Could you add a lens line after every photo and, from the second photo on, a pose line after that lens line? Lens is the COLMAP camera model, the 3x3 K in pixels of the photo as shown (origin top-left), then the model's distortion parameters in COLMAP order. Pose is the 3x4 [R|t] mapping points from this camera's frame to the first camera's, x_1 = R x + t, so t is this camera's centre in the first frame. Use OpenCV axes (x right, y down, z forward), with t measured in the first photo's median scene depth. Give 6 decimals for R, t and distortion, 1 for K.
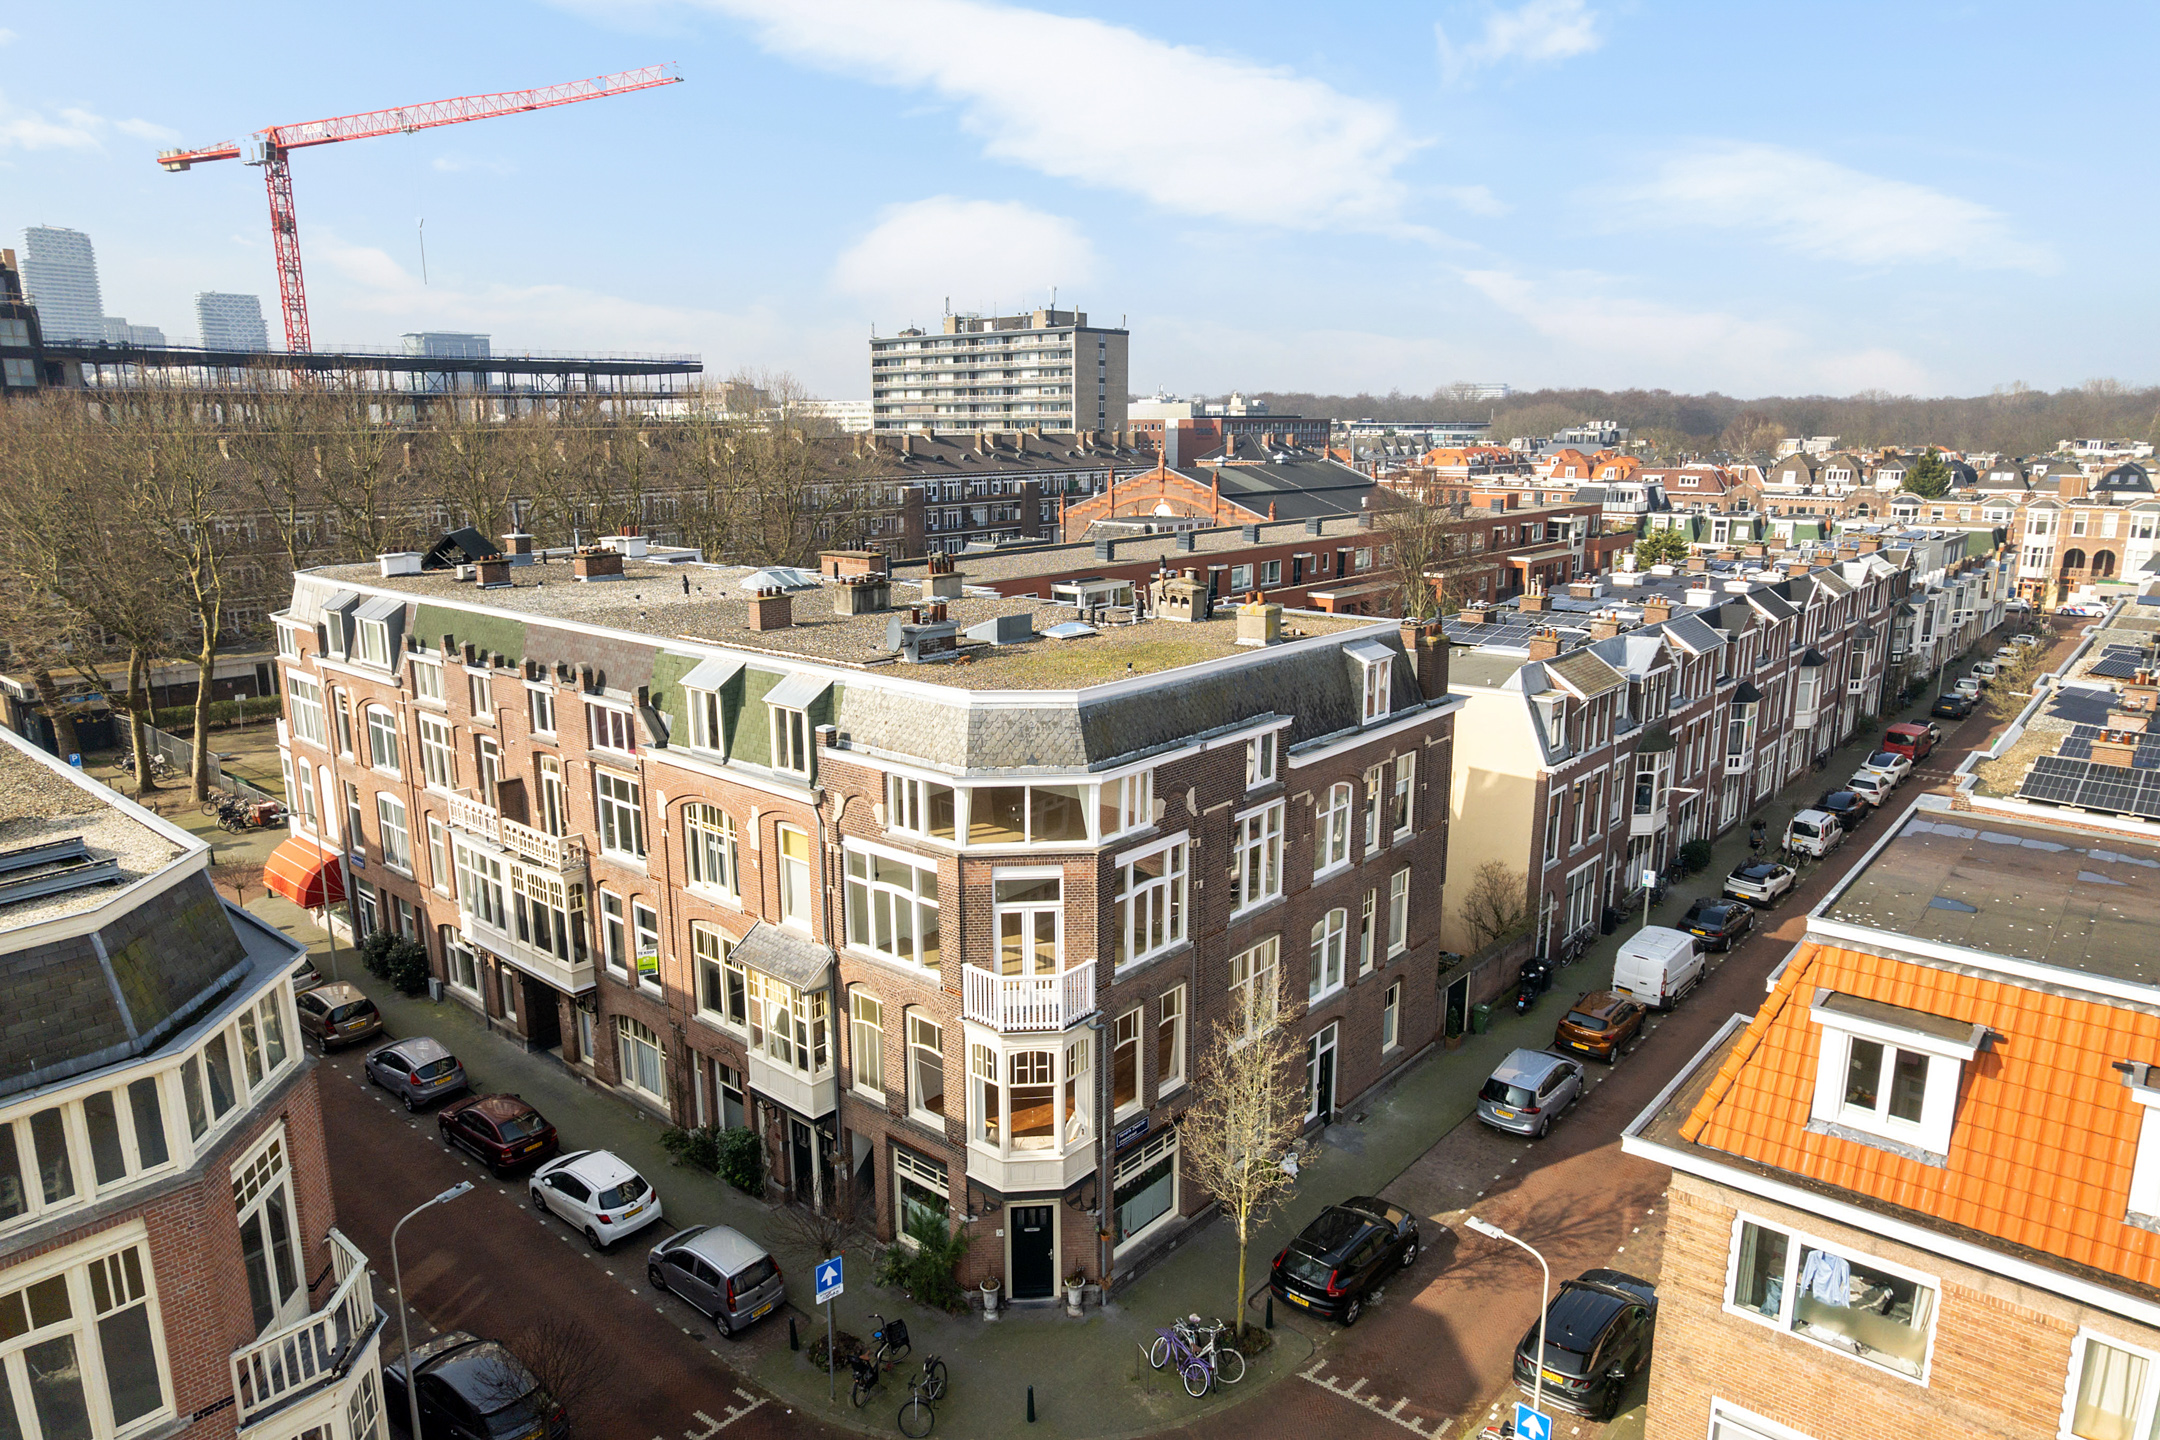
lens RADIAL K [[1374.5, 0, 1086.2], [0, 1374.5, 712.6], [0, 0, 1]] dist [-0.068316, 0.056993]
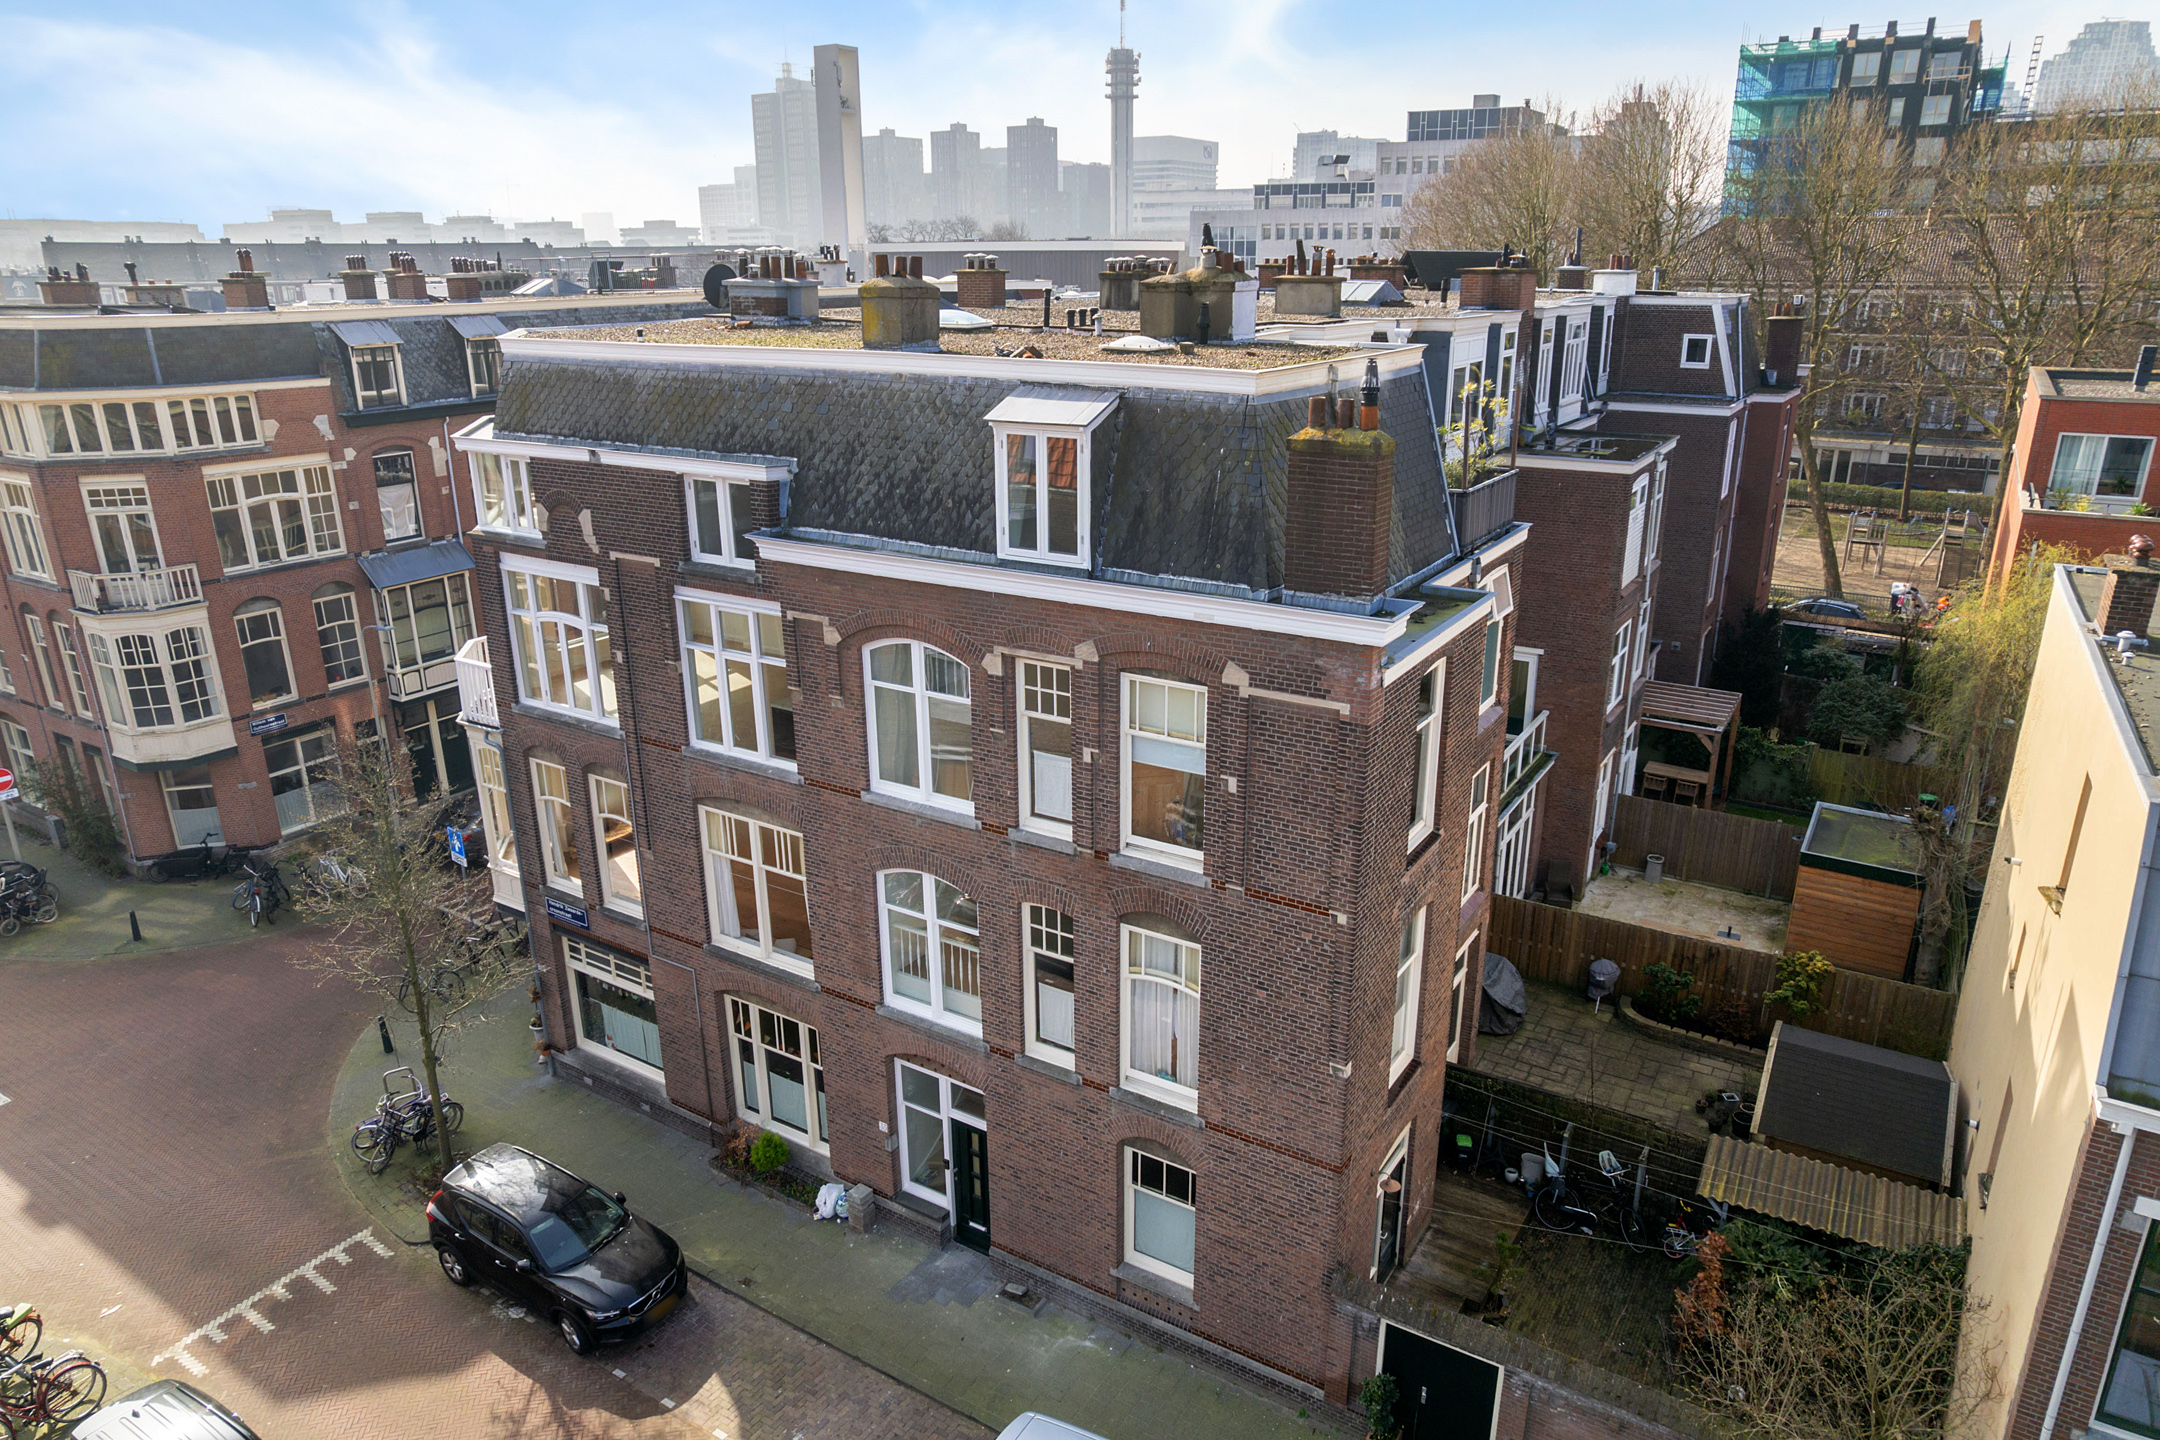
lens RADIAL K [[1374.5, 0, 1086.2], [0, 1374.5, 712.6], [0, 0, 1]] dist [-0.068316, 0.056993]
pose [[0.152129, 0.314322, -0.937048, 0.653278], [-0.201356, 0.938056, 0.281970, -0.078497], [0.967632, 0.145785, 0.205996, 0.904876]]
